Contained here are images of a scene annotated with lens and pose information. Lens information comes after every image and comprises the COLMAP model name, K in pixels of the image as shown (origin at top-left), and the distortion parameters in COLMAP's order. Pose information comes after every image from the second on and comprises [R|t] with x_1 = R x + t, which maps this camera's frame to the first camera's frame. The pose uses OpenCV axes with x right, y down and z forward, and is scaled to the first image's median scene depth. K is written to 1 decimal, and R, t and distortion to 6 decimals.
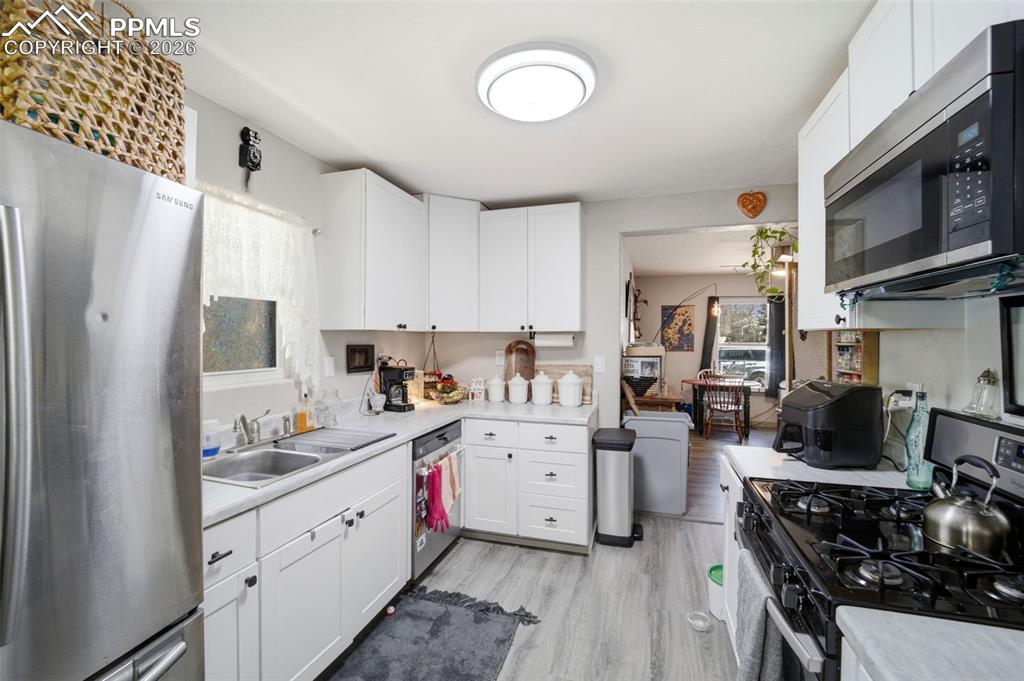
lens RADIAL K [[421.4, 0, 513.3], [0, 421.4, 340.0], [0, 0, 1]] dist [-0.020993, 0.001294]
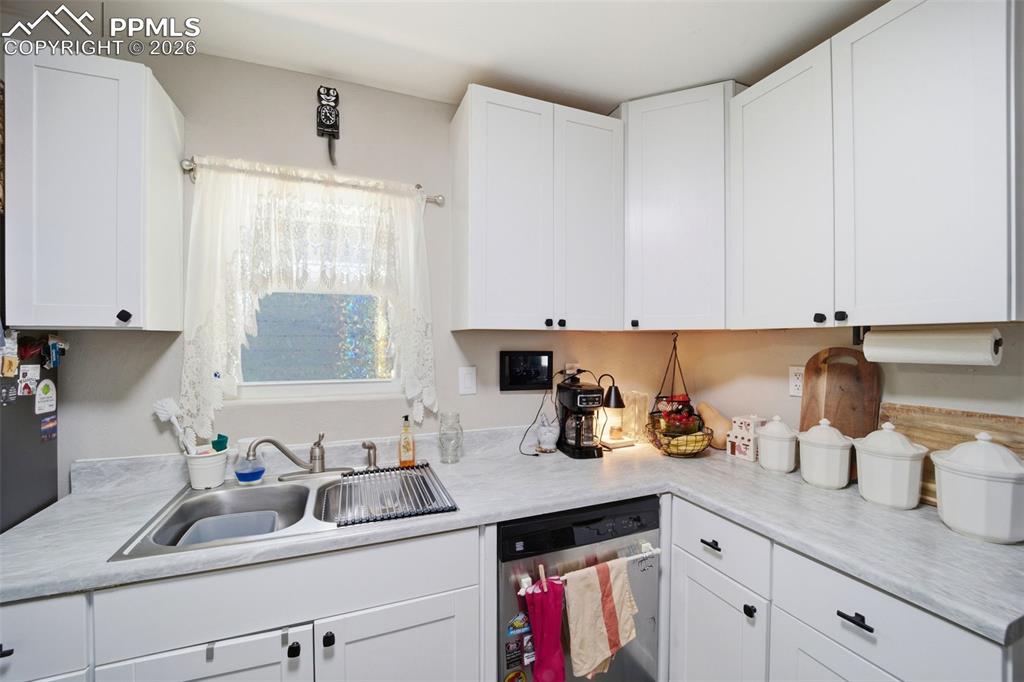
lens RADIAL K [[421.4, 0, 514.8], [0, 421.4, 341.9], [0, 0, 1]] dist [-0.020993, 0.001294]
pose [[0.640255, 0.003807, -0.768153, 0.154866], [-0.003084, 0.999992, 0.002385, -0.005264], [0.768156, 0.000842, 0.640262, 0.494709]]
